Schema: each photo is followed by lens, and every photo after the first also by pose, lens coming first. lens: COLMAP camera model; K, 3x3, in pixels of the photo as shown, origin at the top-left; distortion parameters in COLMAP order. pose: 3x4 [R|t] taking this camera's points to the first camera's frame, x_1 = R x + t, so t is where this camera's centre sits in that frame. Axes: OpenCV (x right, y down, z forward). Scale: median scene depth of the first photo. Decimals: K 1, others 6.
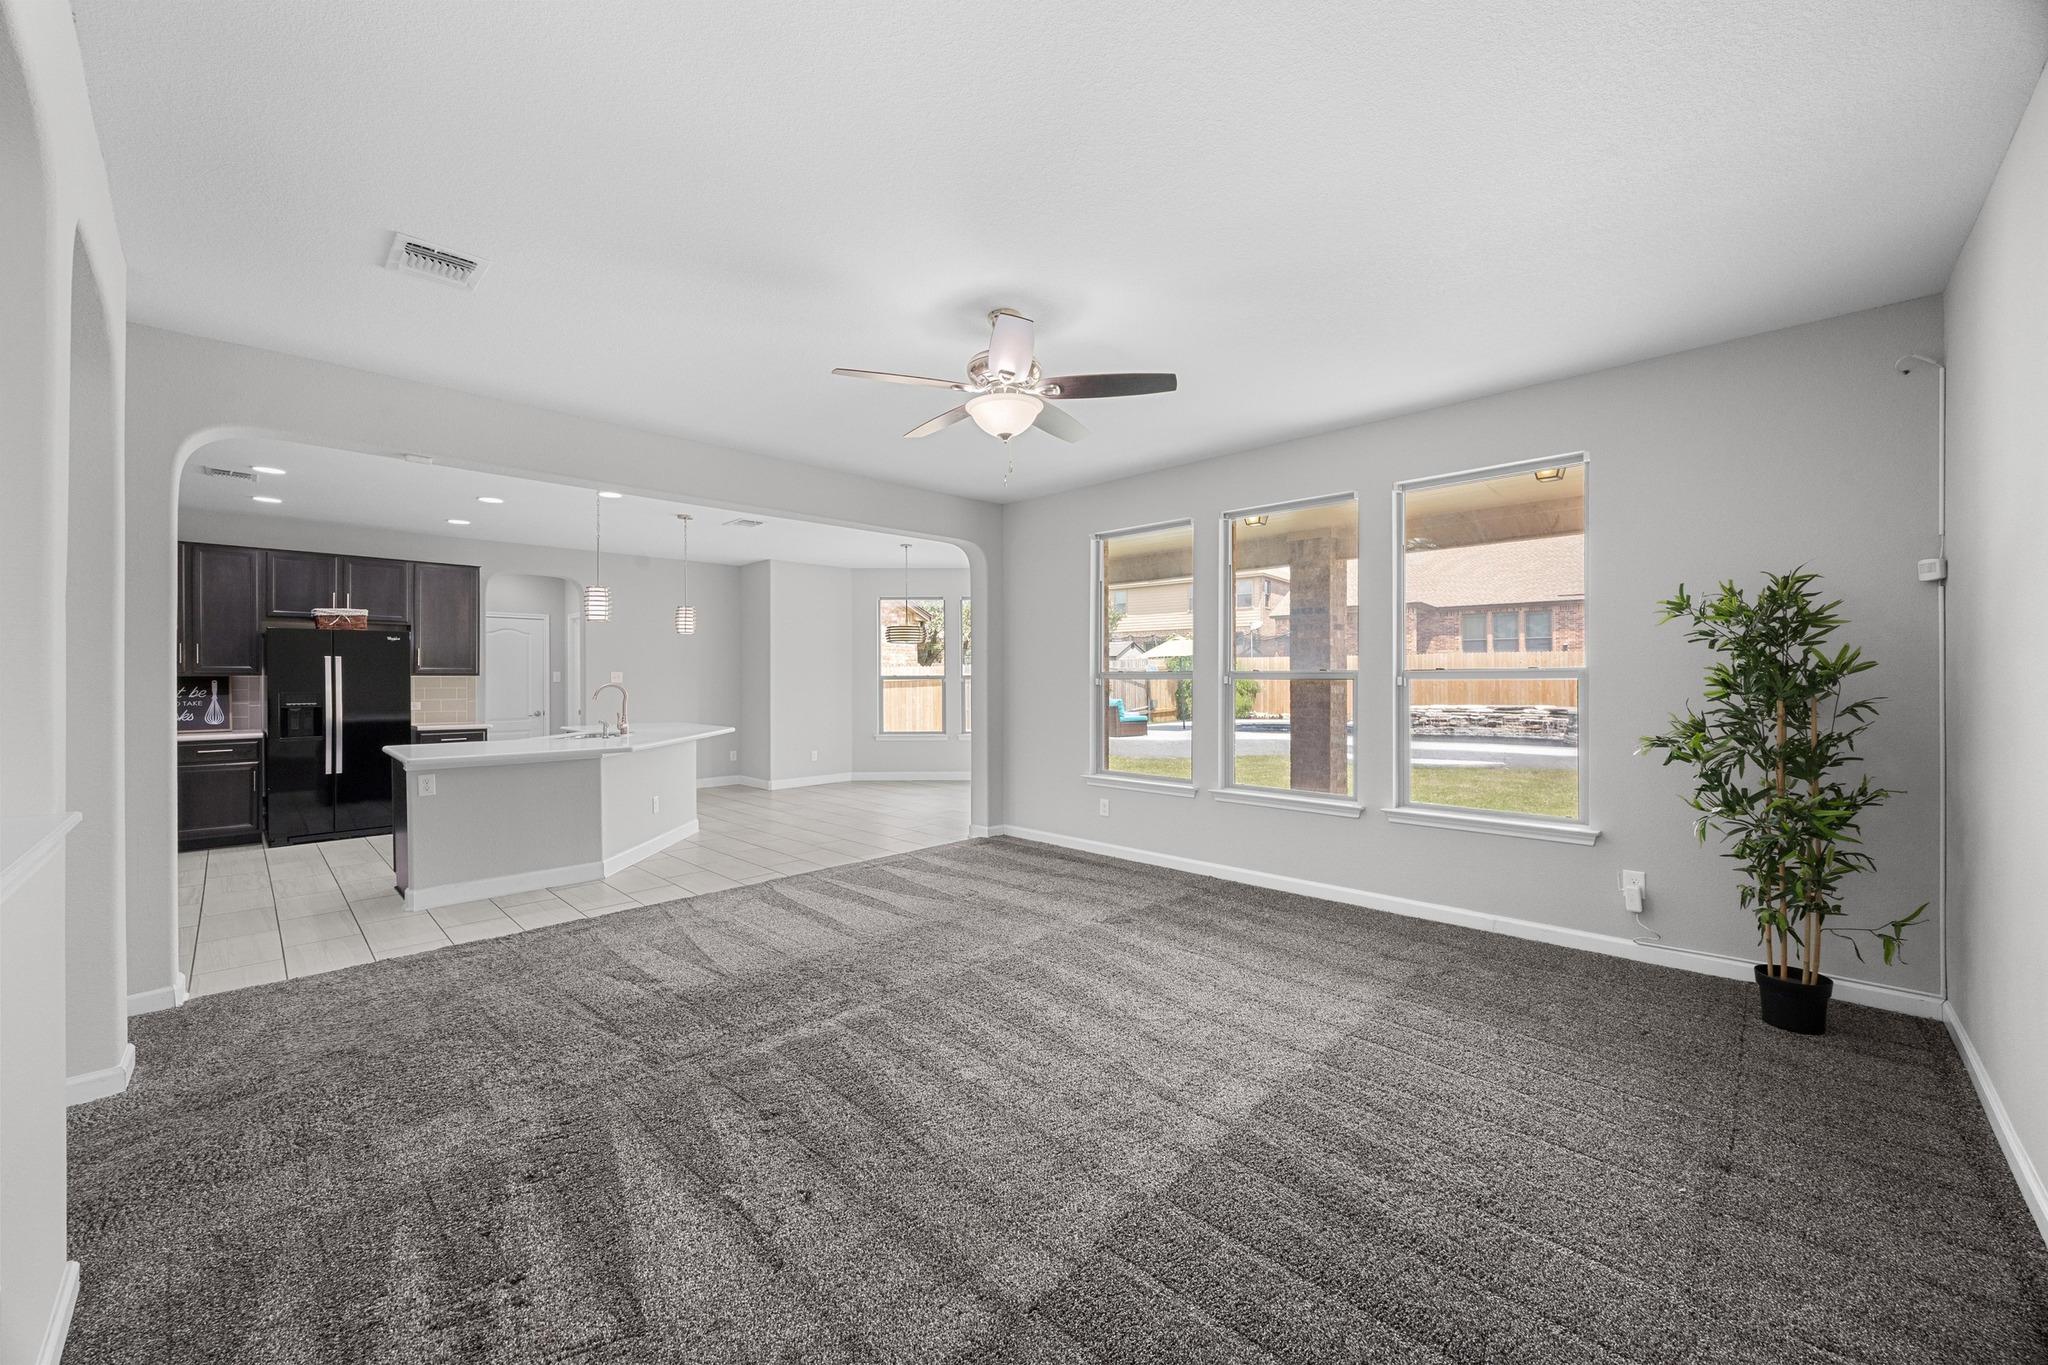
lens RADIAL K [[777.3, 0, 1016.9], [0, 777.3, 674.4], [0, 0, 1]] dist [-0.001852, 0.000490]
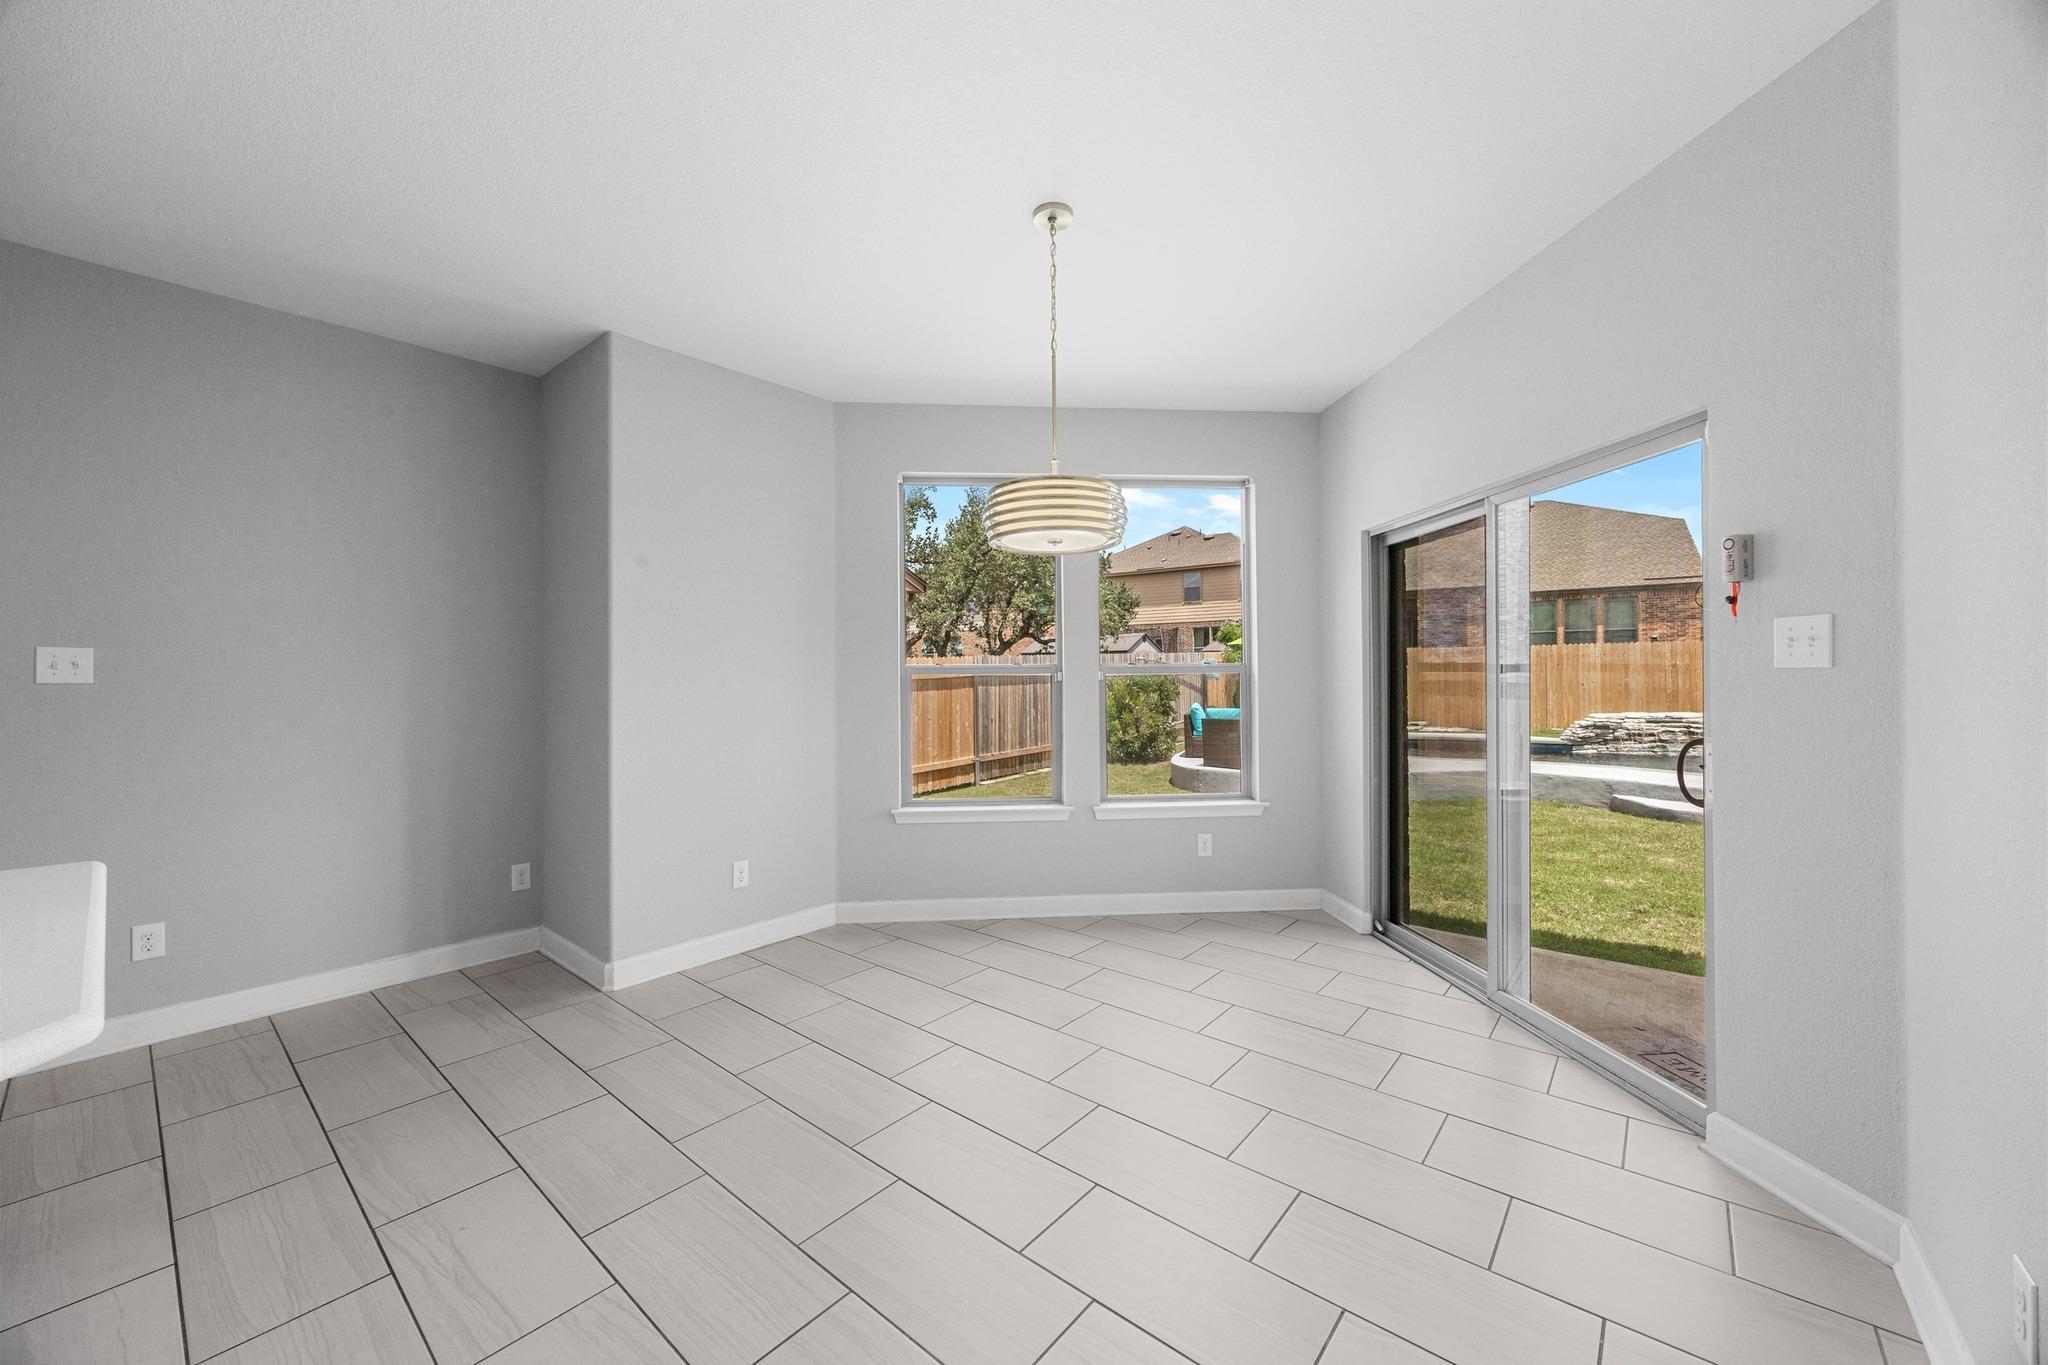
lens RADIAL K [[777.3, 0, 1008.9], [0, 777.3, 675.3], [0, 0, 1]] dist [-0.001852, 0.000490]
pose [[0.998150, -0.002569, 0.060742, -0.231490], [0.002601, 0.999997, -0.000439, 0.012318], [-0.060741, 0.000596, 0.998153, 0.933077]]
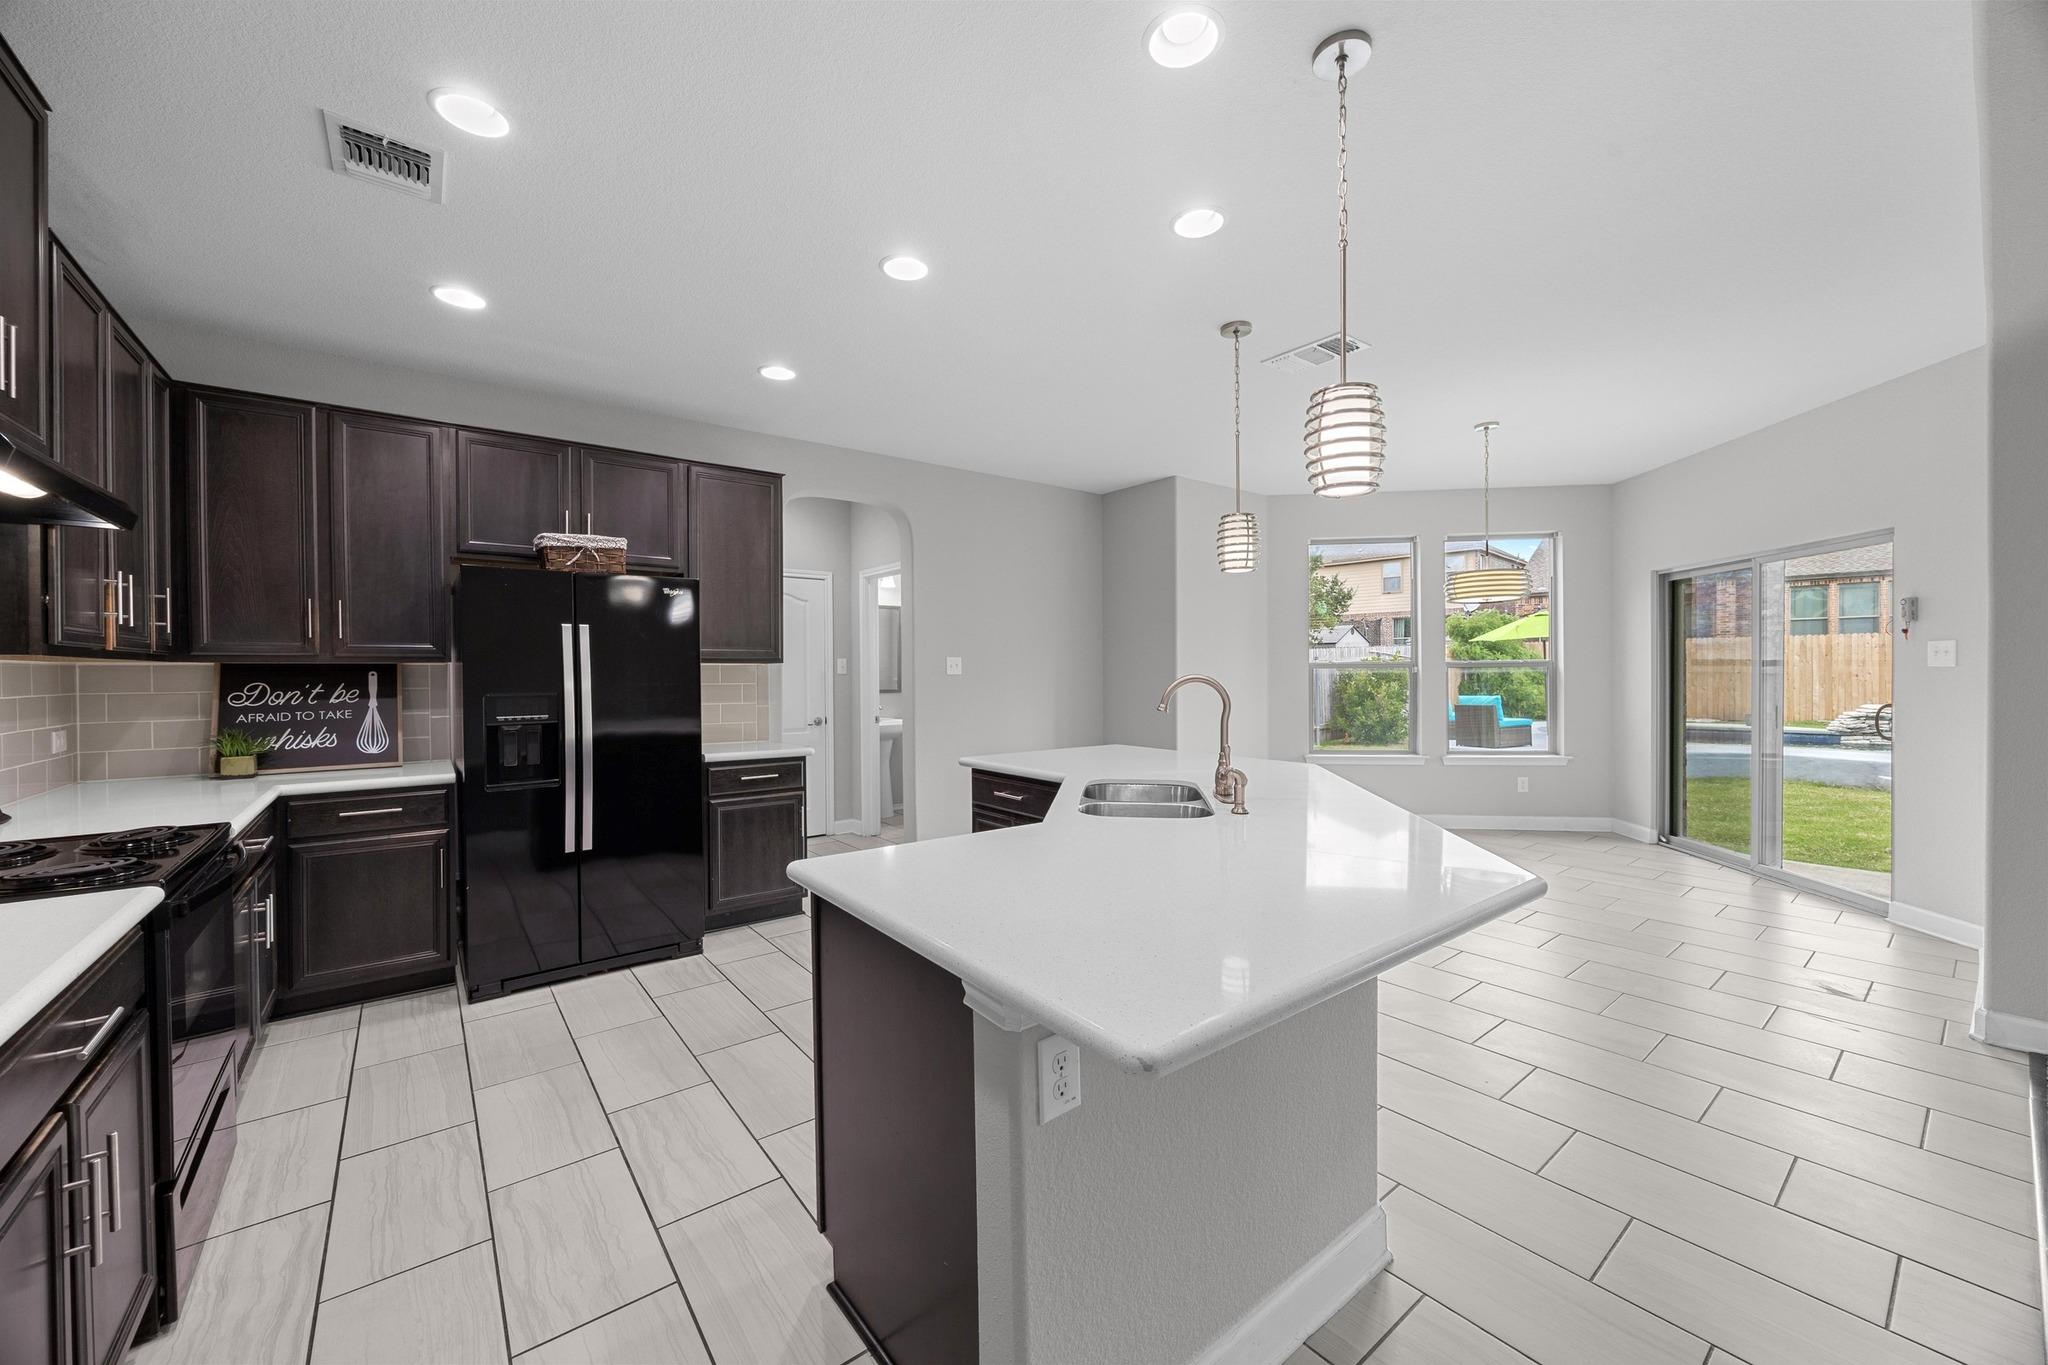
lens RADIAL K [[777.3, 0, 1011.9], [0, 777.3, 675.6], [0, 0, 1]] dist [-0.001852, 0.000490]
pose [[0.990347, -0.002895, -0.138578, -0.525238], [0.004556, 0.999921, 0.011672, 0.006732], [0.138533, -0.012191, 0.990283, 0.533297]]
